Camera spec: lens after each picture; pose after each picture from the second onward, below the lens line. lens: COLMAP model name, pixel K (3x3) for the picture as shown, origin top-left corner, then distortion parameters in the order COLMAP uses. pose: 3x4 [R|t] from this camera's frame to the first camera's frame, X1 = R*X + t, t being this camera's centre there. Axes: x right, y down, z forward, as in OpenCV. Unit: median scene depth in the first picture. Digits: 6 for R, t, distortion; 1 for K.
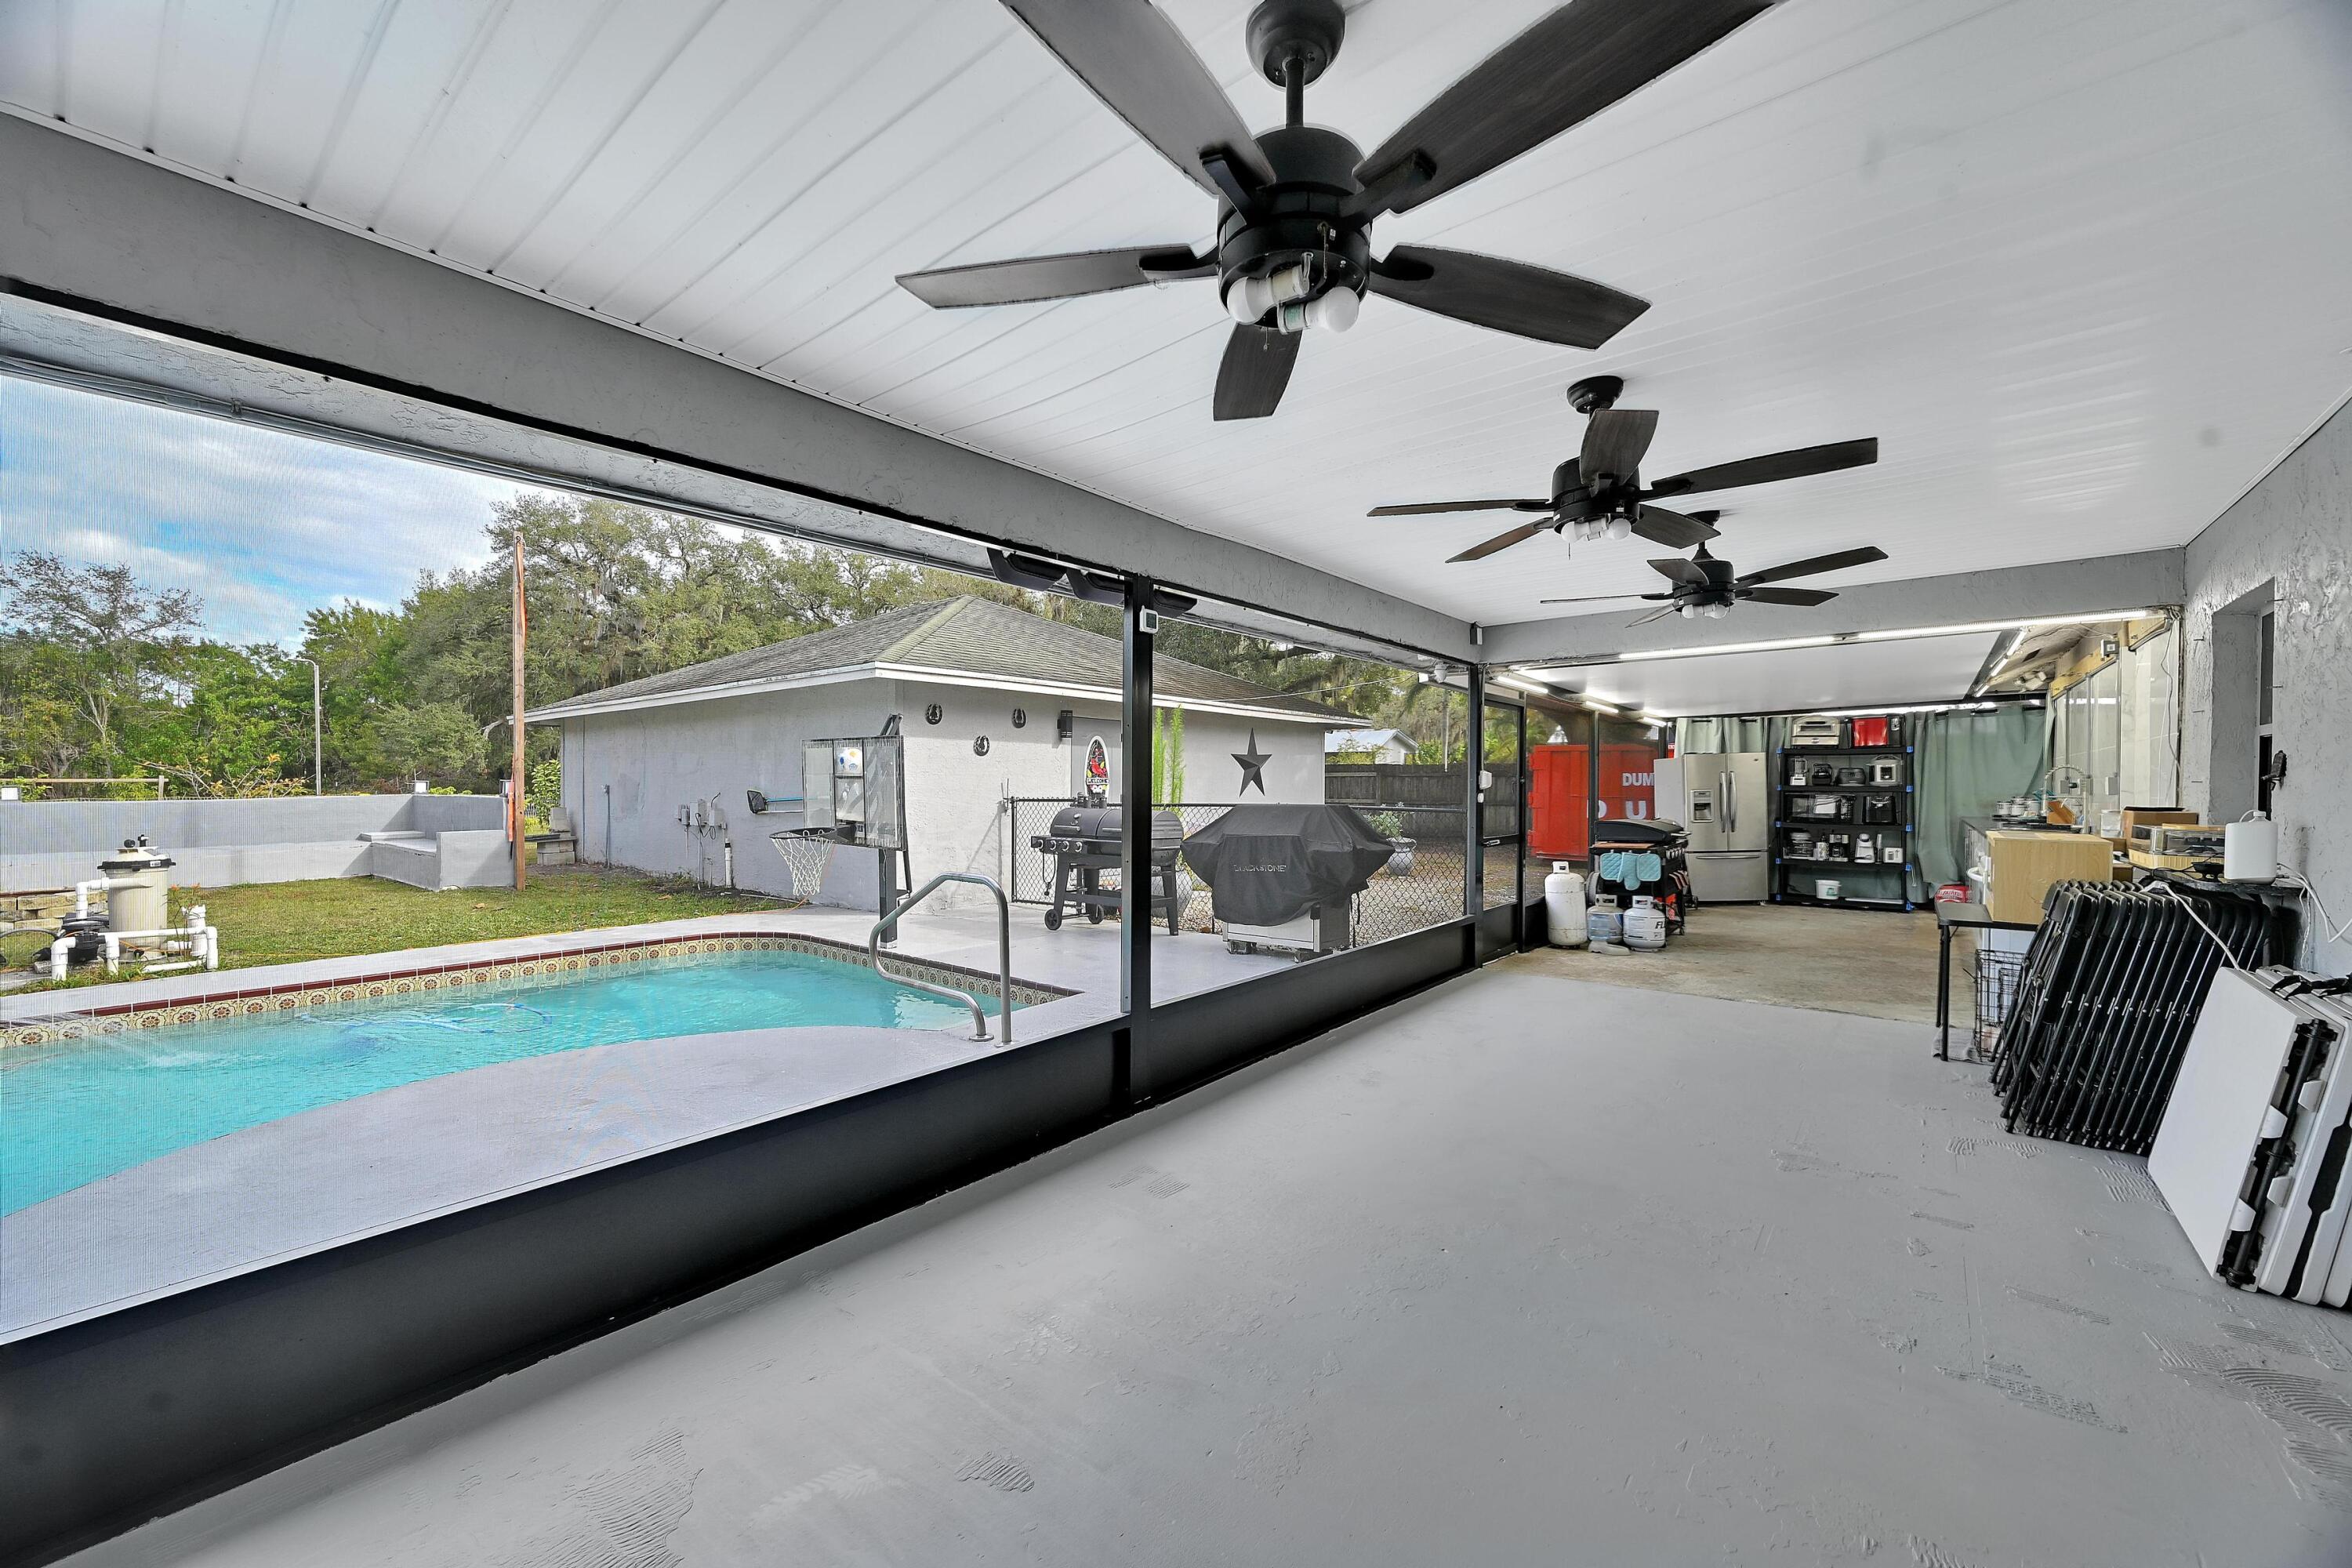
lens RADIAL K [[909.5, 0, 1168.4], [0, 909.5, 791.0], [0, 0, 1]] dist [0.000379, 0.000067]
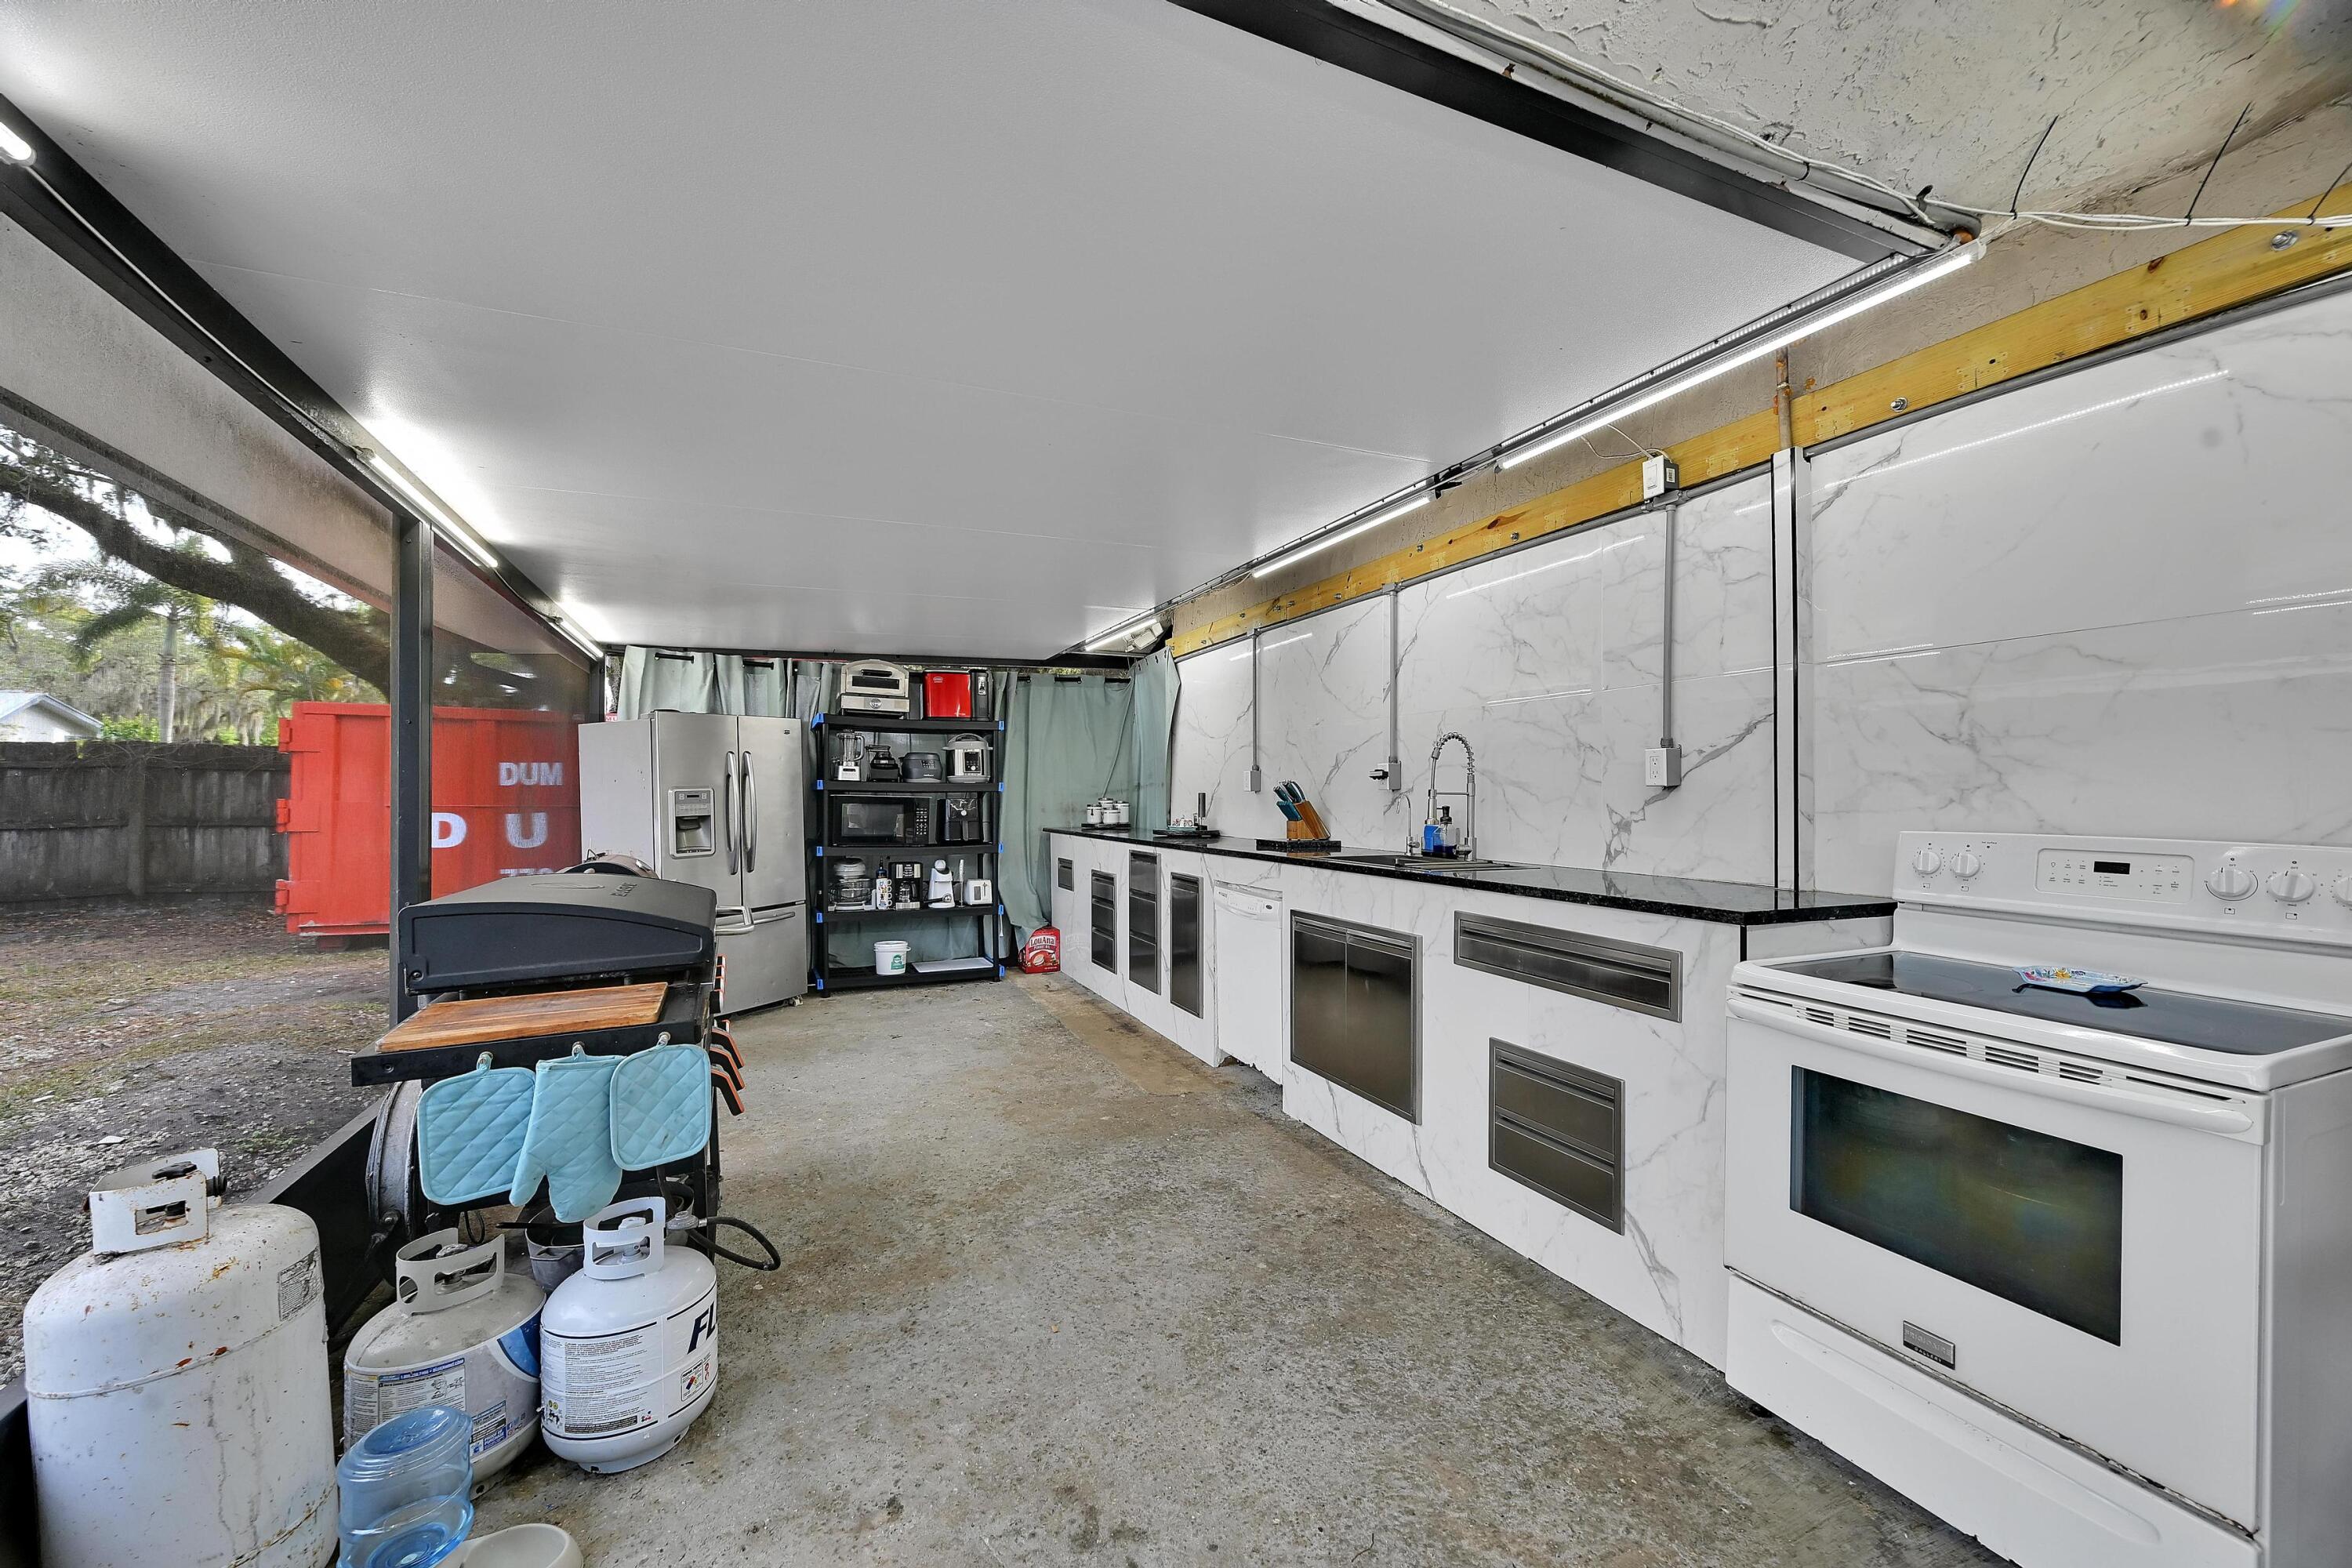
lens RADIAL K [[909.5, 0, 1168.4], [0, 909.5, 791.0], [0, 0, 1]] dist [0.000379, 0.000067]
pose [[0.450844, 0.003449, 0.892596, 0.283587], [0.006494, 0.999953, -0.007144, 0.005563], [-0.892579, 0.009018, 0.450800, 0.582693]]
